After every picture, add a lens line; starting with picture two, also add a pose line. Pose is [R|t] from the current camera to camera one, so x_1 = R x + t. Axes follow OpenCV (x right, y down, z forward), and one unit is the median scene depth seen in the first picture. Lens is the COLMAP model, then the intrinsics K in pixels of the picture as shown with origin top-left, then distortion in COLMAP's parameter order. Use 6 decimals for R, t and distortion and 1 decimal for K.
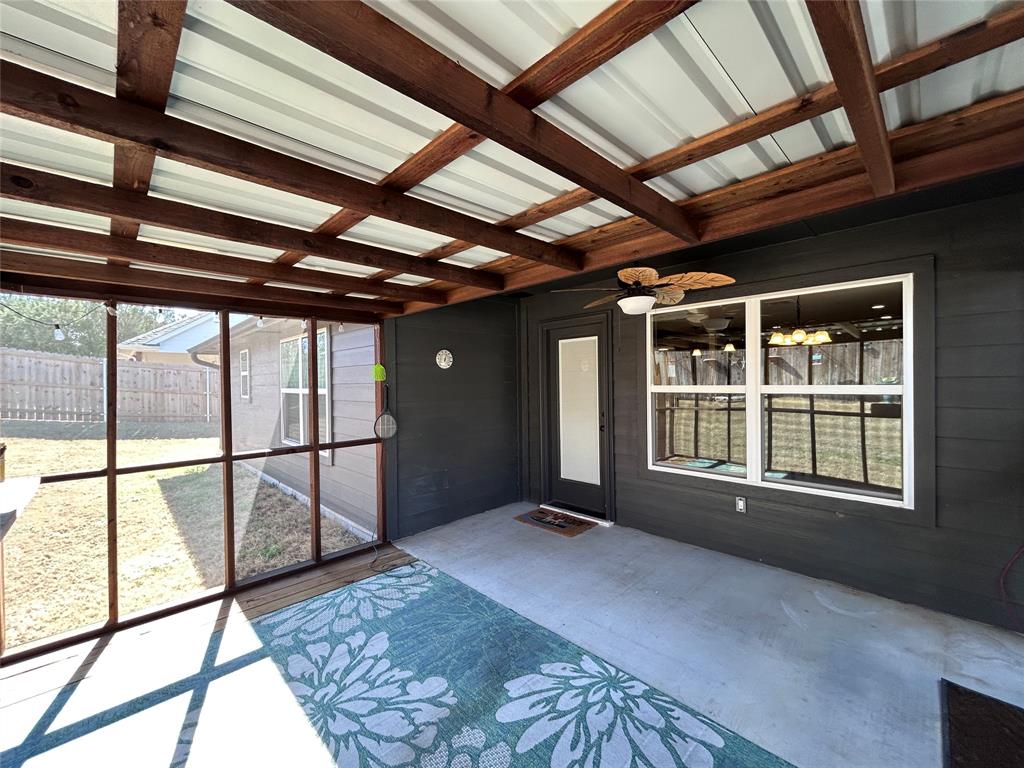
lens RADIAL K [[413.8, 0, 512.0], [0, 413.8, 384.0], [0, 0, 1]] dist [-0.001963, 0.000871]
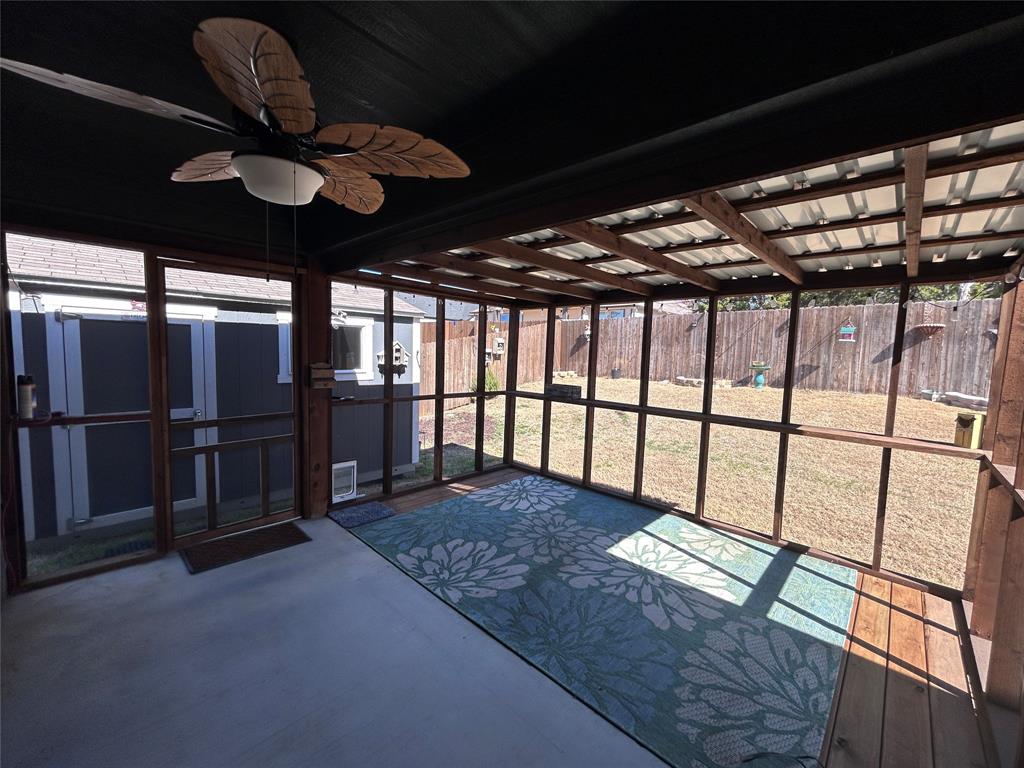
lens RADIAL K [[413.8, 0, 512.0], [0, 413.8, 384.0], [0, 0, 1]] dist [-0.001963, 0.000871]
pose [[-0.999261, -0.014520, -0.035581, 0.082000], [-0.017687, 0.995751, 0.090377, -0.021049], [0.034117, 0.090940, -0.995272, 2.245255]]
